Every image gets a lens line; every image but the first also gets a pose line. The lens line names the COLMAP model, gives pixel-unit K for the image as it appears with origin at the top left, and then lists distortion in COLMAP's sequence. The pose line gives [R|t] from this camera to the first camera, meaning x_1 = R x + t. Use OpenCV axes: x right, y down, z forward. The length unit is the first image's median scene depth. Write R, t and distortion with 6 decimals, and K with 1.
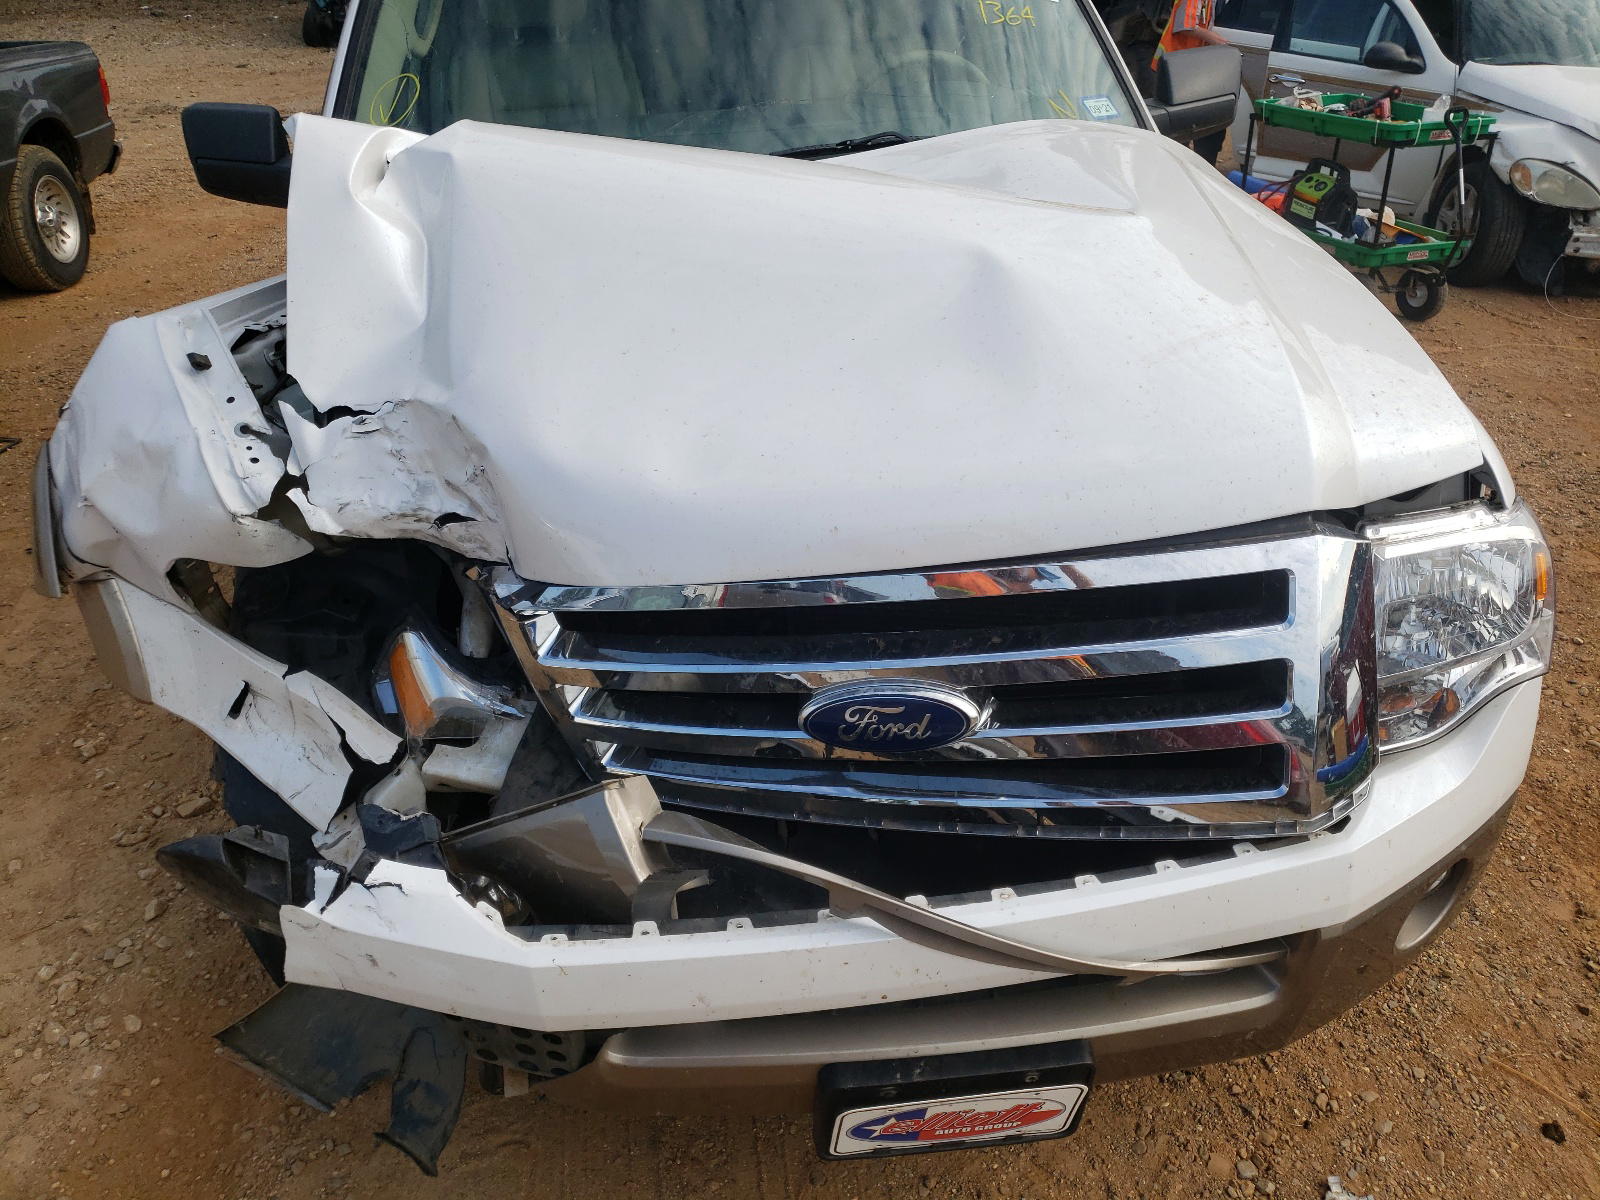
lens RADIAL K [[1330.4, 0, 803.8], [0, 1330.4, 556.8], [0, 0, 1]] dist [-0.041552, 0.119976]
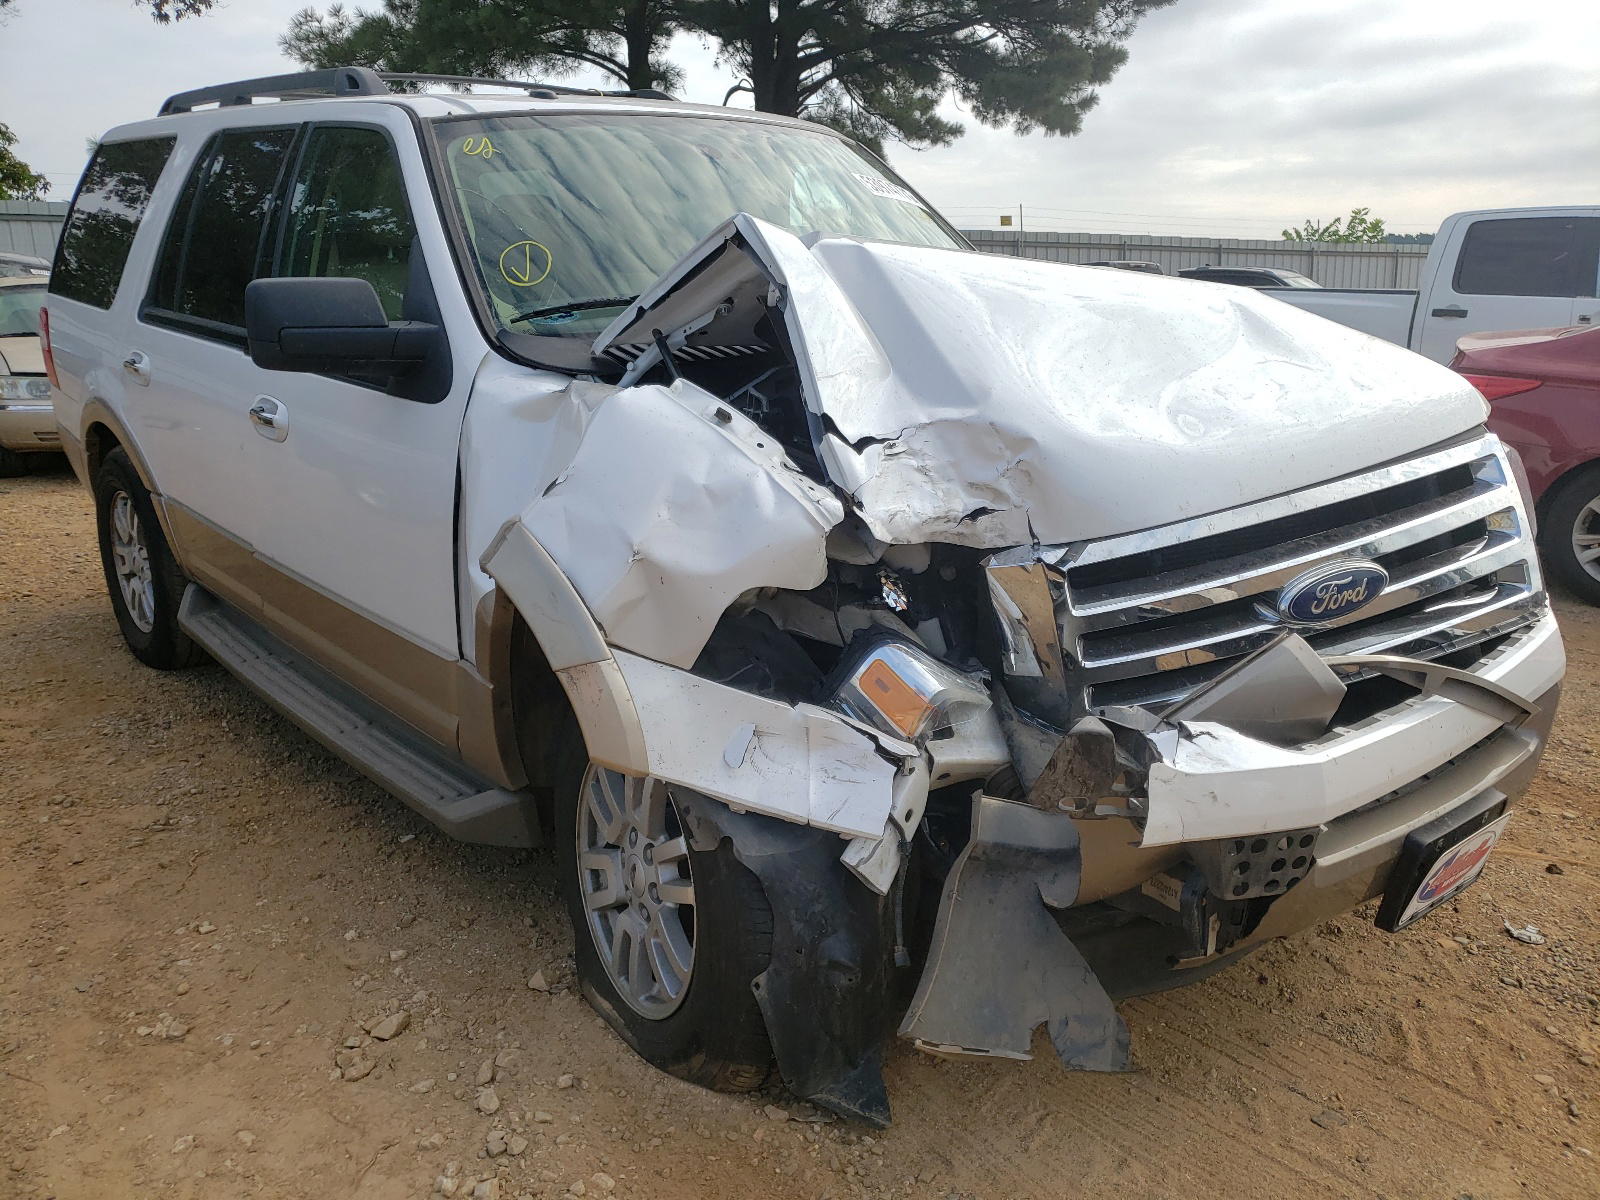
lens RADIAL K [[1307.6, 0, 800.4], [0, 1307.6, 500.8], [0, 0, 1]] dist [0.012311, 0.009403]
pose [[0.823573, -0.083288, 0.561062, -1.057793], [0.241239, 0.946672, -0.213581, 0.174280], [-0.513353, 0.311249, 0.799745, 0.121788]]
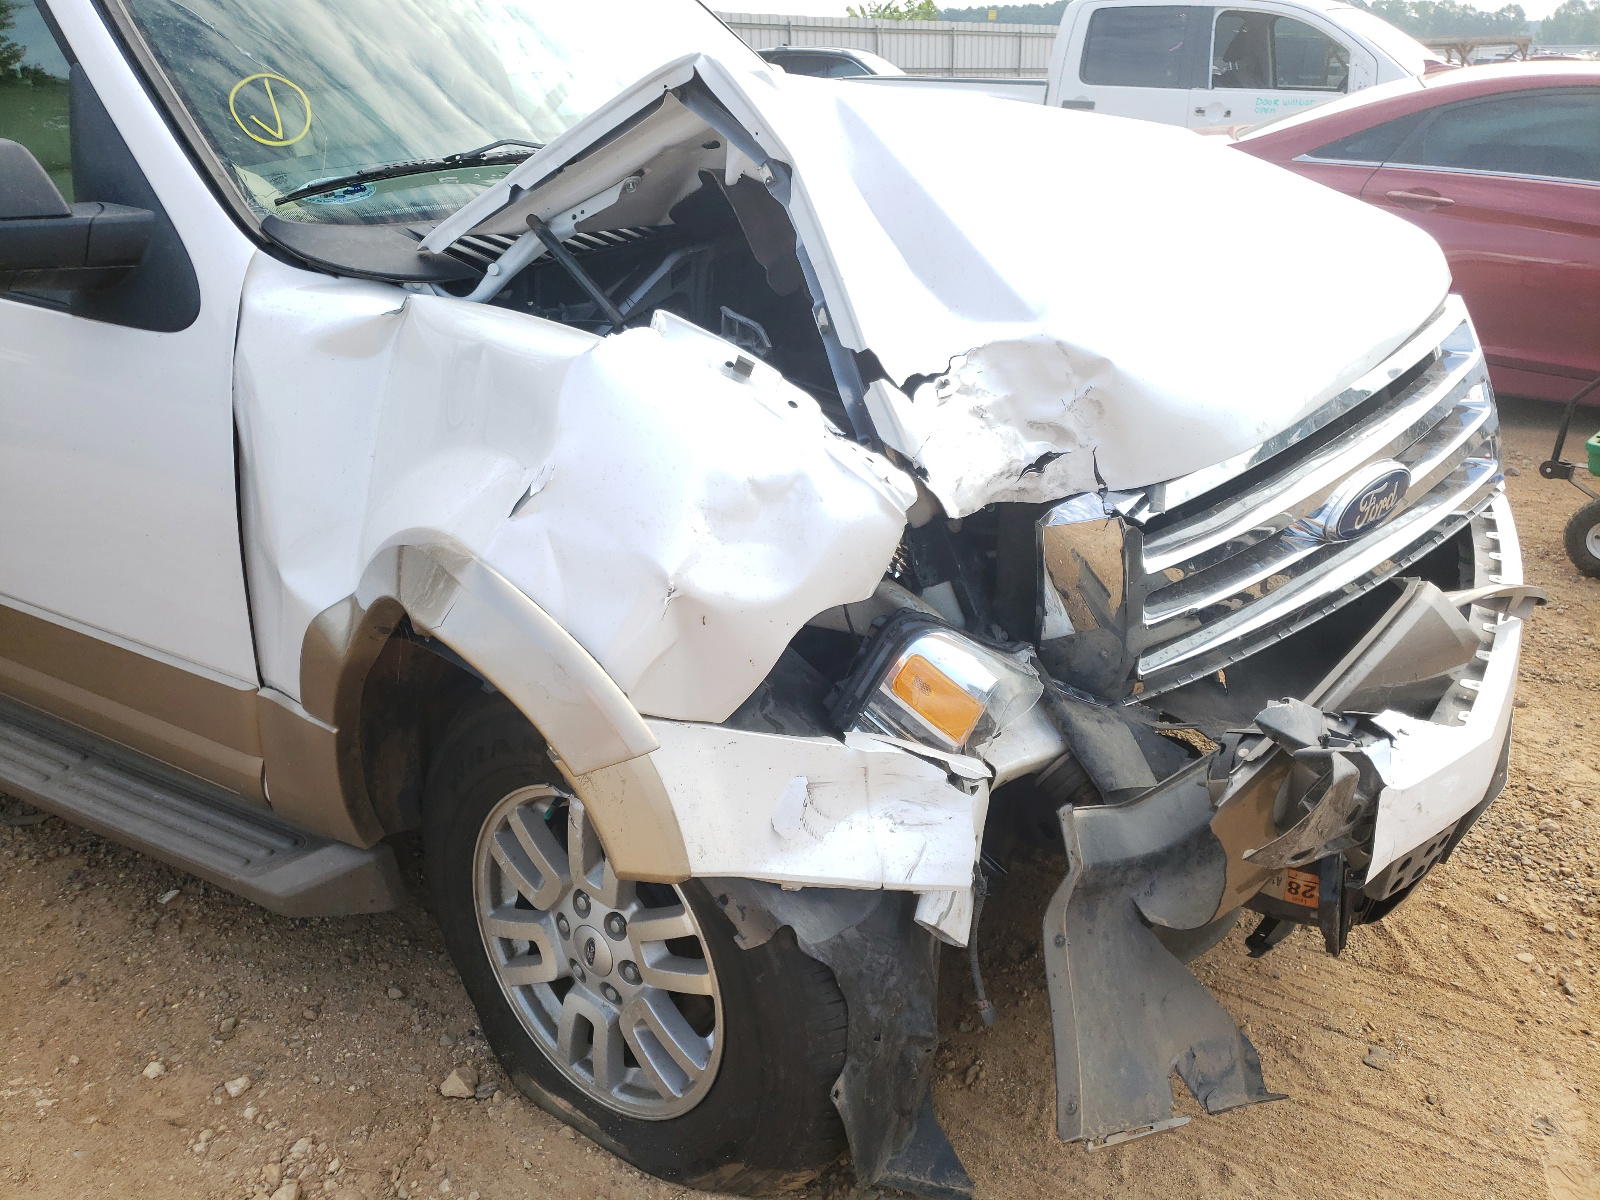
lens RADIAL K [[1330.4, 0, 803.8], [0, 1330.4, 556.8], [0, 0, 1]] dist [-0.041552, 0.119976]
pose [[0.597299, -0.274886, 0.753440, -1.080163], [0.350346, 0.934486, 0.063198, -0.082921], [-0.721451, 0.226217, 0.654473, 0.515939]]
